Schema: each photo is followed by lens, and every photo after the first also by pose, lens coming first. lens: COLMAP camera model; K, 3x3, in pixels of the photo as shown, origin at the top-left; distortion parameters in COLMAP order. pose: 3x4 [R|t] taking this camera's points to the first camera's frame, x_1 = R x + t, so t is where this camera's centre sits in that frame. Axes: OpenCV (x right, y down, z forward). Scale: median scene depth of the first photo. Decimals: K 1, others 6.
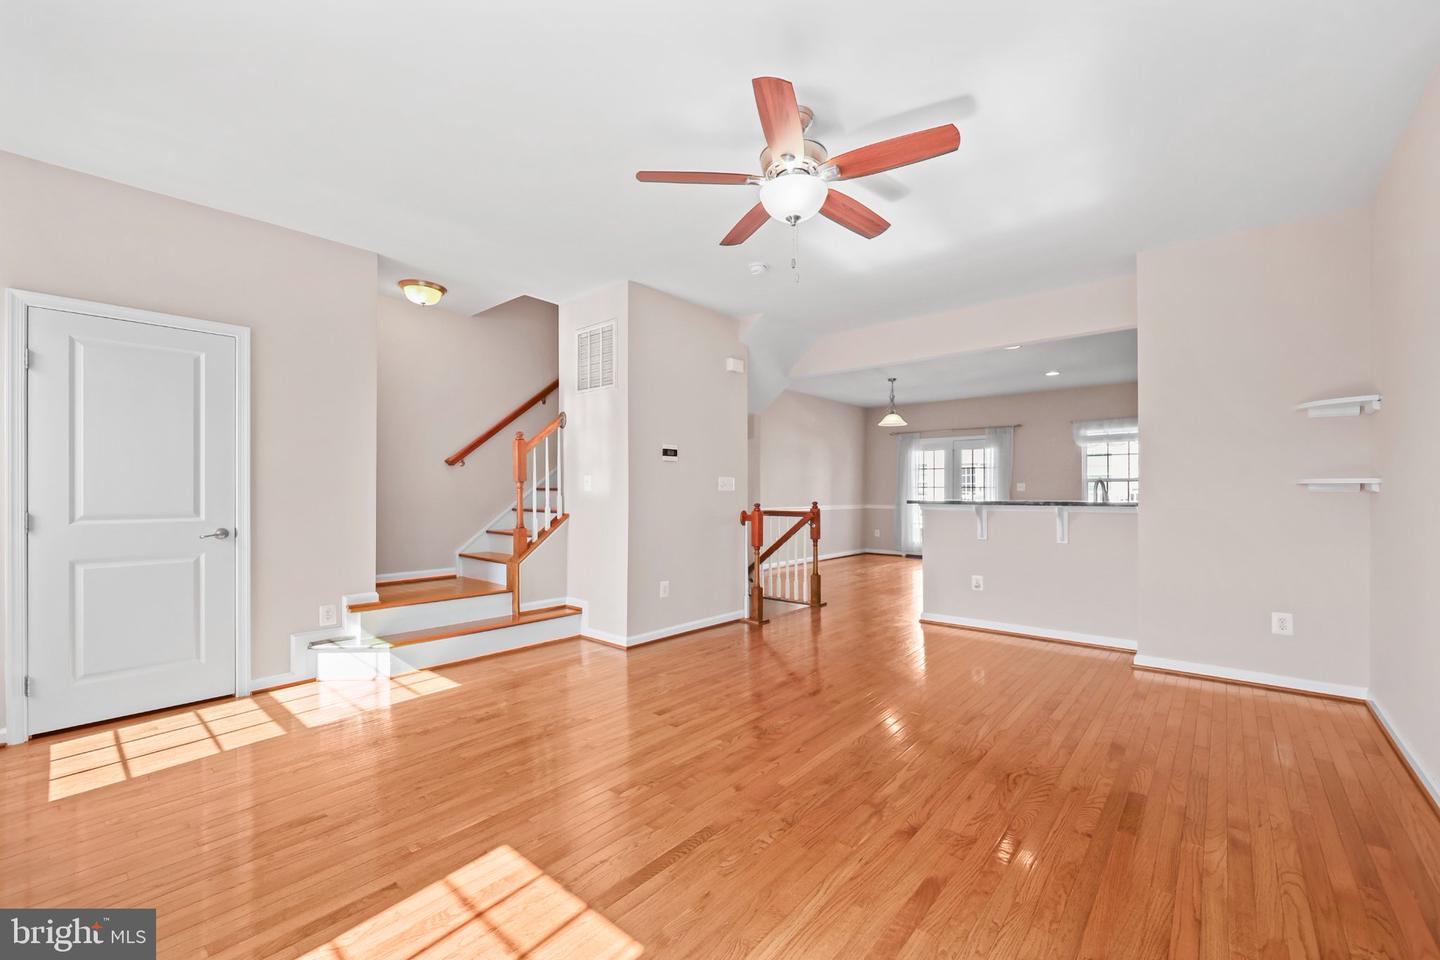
lens RADIAL K [[582.0, 0, 728.7], [0, 582.0, 486.9], [0, 0, 1]] dist [-0.001867, -0.000068]
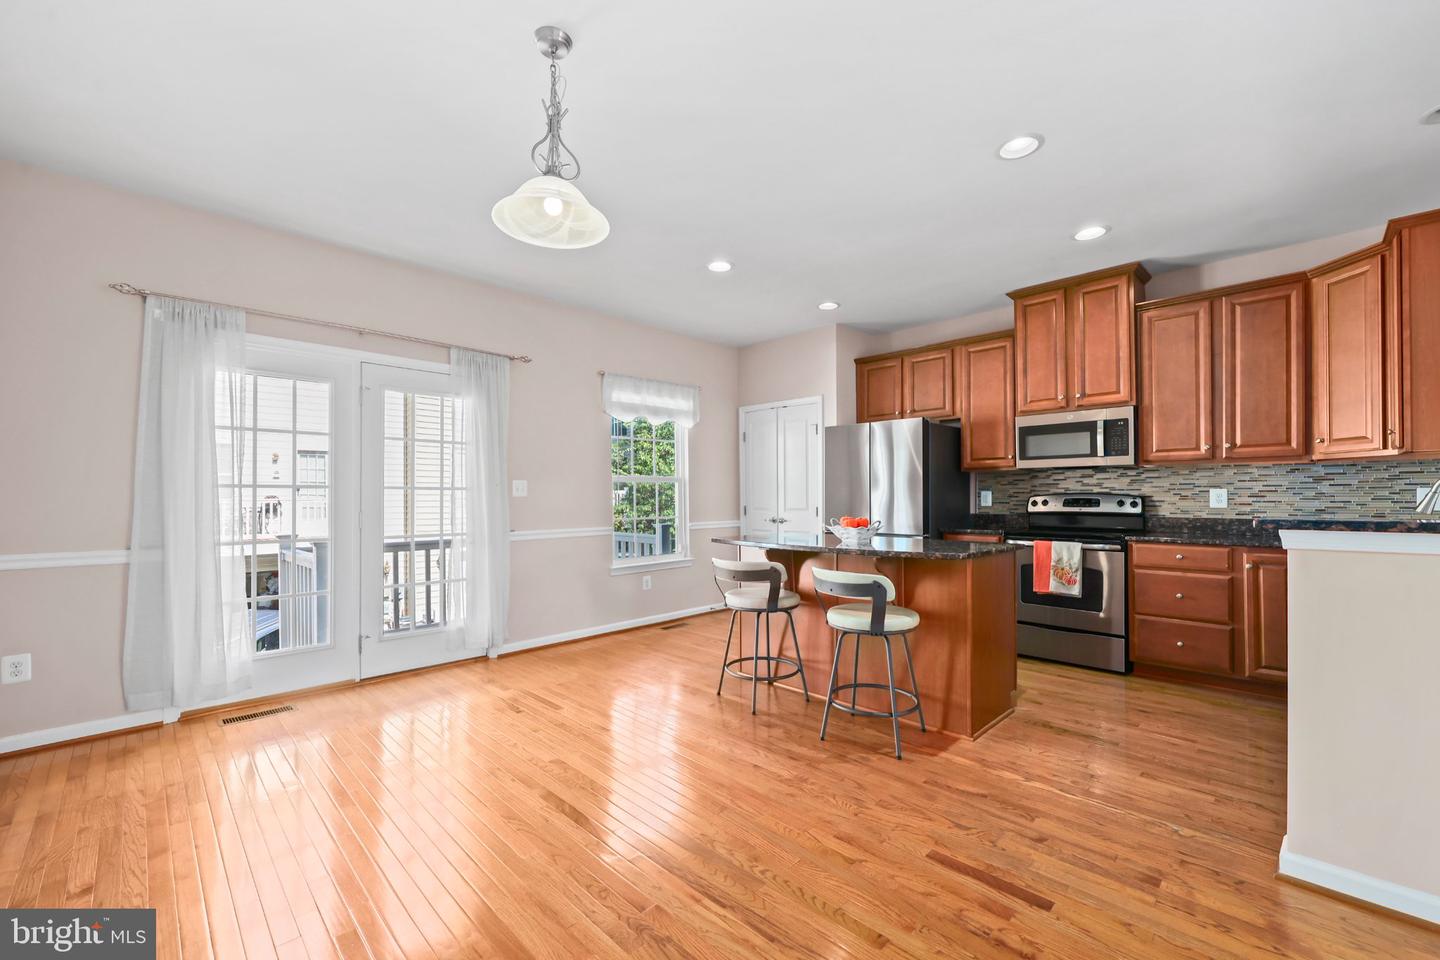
lens RADIAL K [[586.9, 0, 720.6], [0, 586.9, 490.9], [0, 0, 1]] dist [0.000705, 0.000102]
pose [[0.086682, 0.009949, 0.996186, 0.074114], [-0.004686, 0.999943, -0.009579, 0.012391], [-0.996225, -0.003838, 0.086724, 1.628754]]
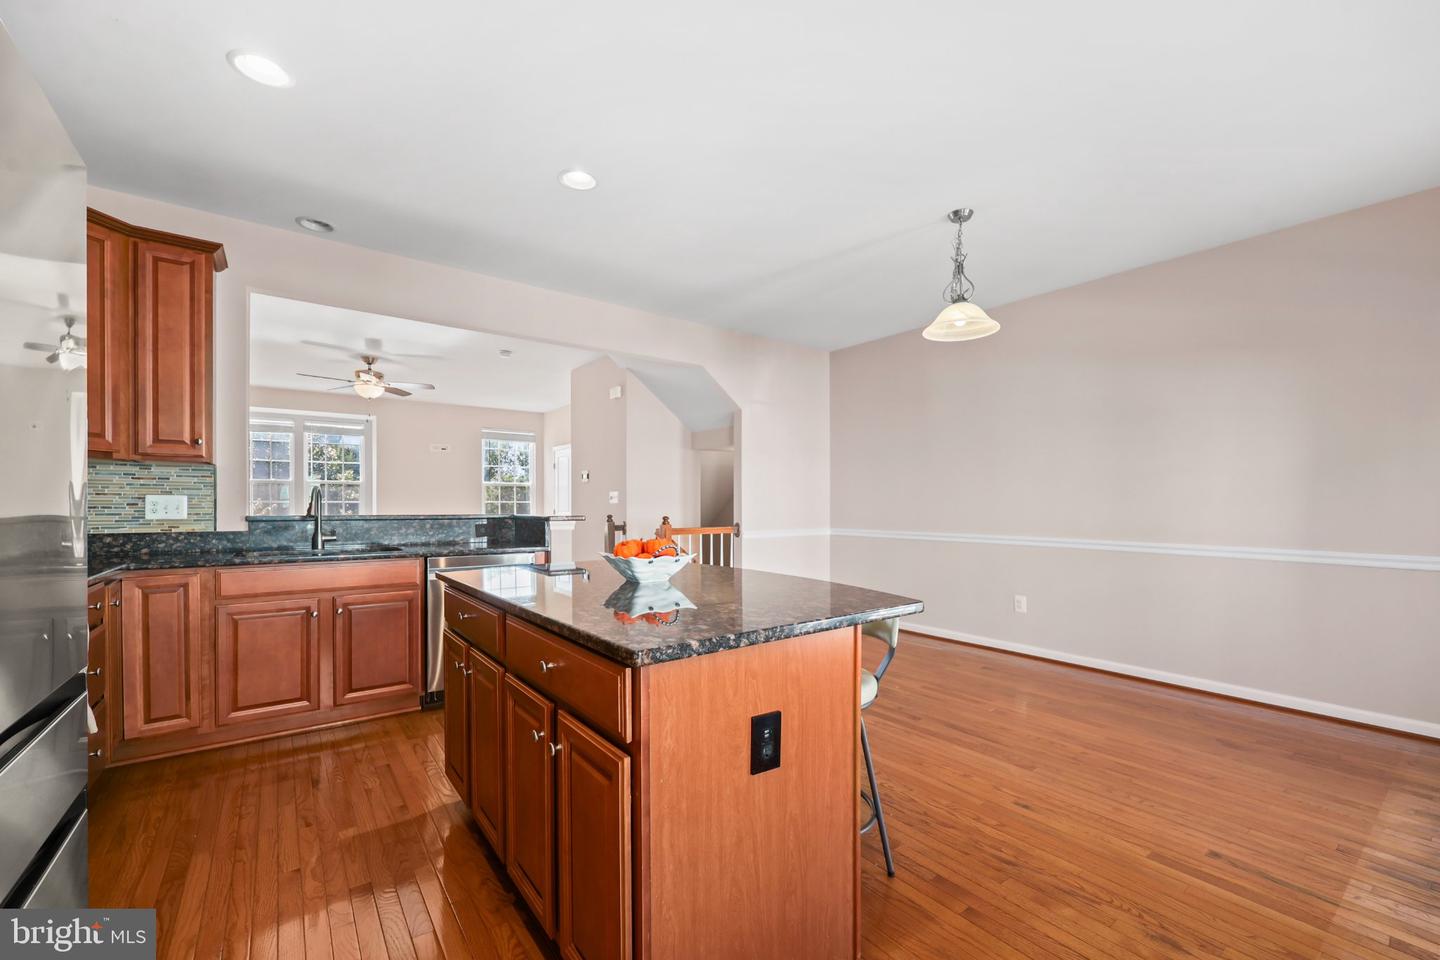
lens RADIAL K [[596.4, 0, 725.8], [0, 596.4, 506.1], [0, 0, 1]] dist [0.000842, 0.000028]
pose [[-0.217772, 0.003272, -0.975994, 1.265484], [0.005788, 0.999981, 0.002061, 0.012459], [0.975982, -0.005201, -0.217787, 1.675899]]
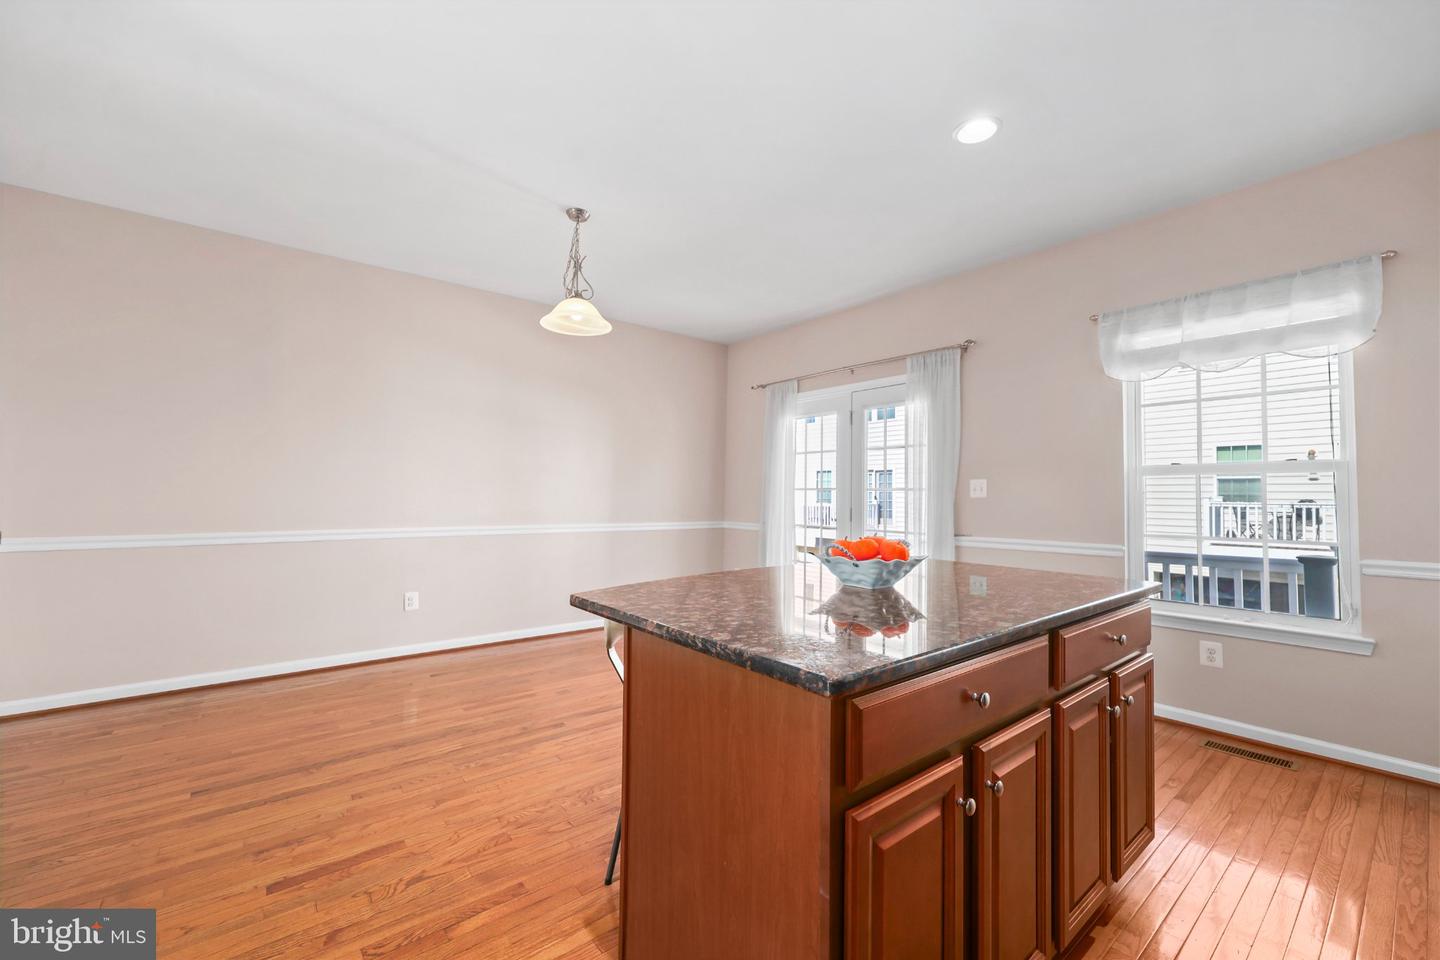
lens RADIAL K [[577.1, 0, 724.6], [0, 577.1, 478.0], [0, 0, 1]] dist [-0.006017, -0.000318]
pose [[0.983106, 0.003038, -0.183013, 0.816670], [-0.007682, 0.999666, -0.024671, 0.008816], [0.182877, 0.025661, 0.982801, 1.137668]]
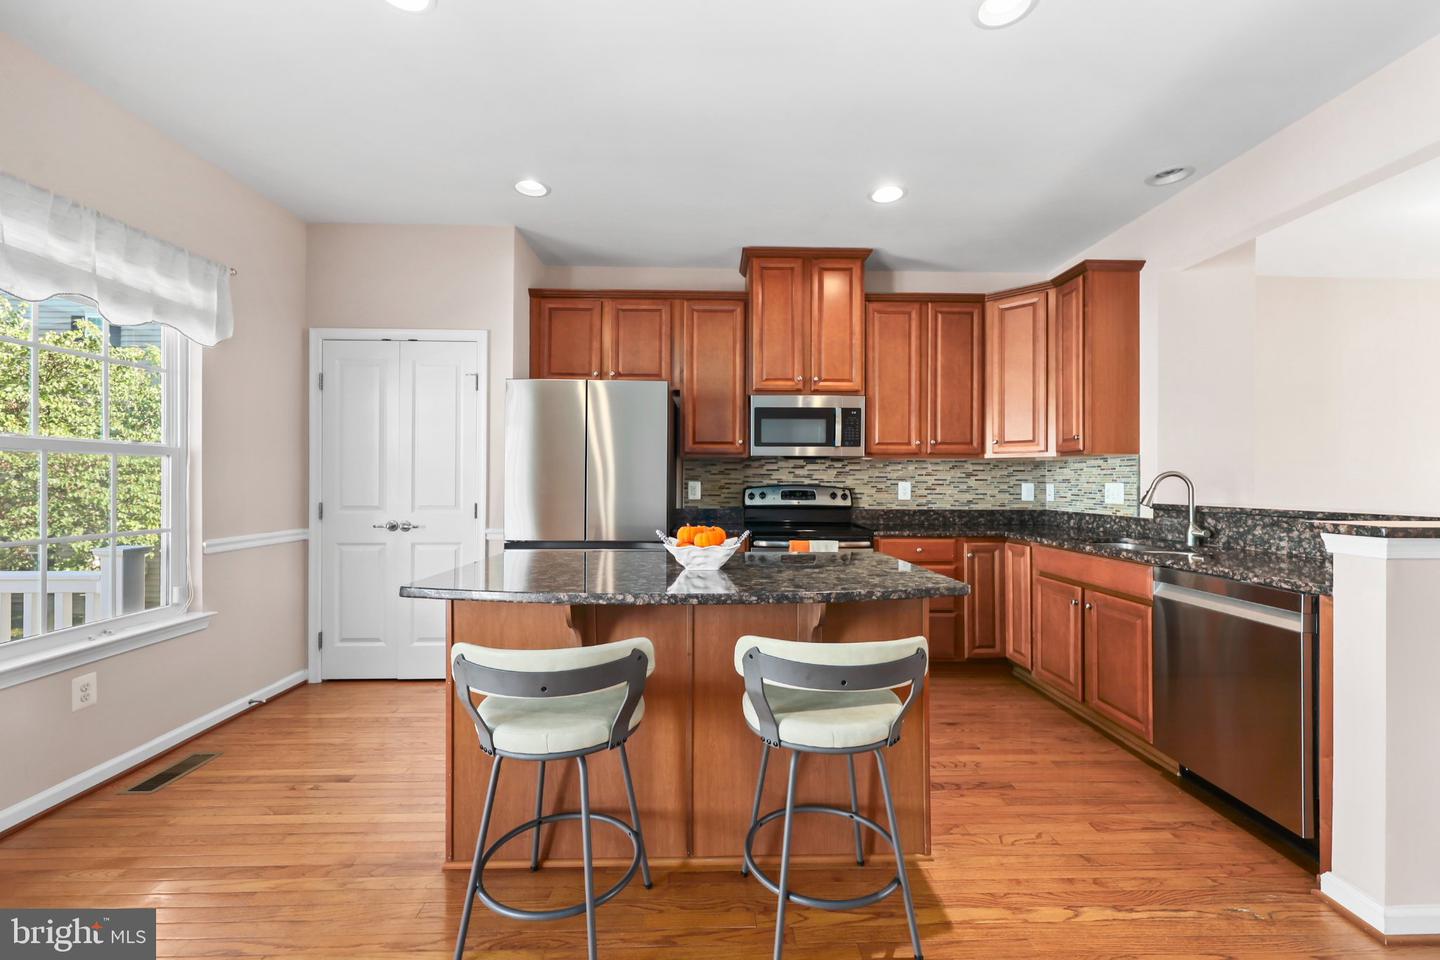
lens RADIAL K [[581.9, 0, 721.5], [0, 581.9, 478.0], [0, 0, 1]] dist [0.001228, 0.000015]
pose [[-0.664580, 0.003396, 0.747210, 0.502856], [-0.009514, 0.999870, -0.013006, 0.005988], [-0.747157, -0.015752, -0.664461, 1.804602]]
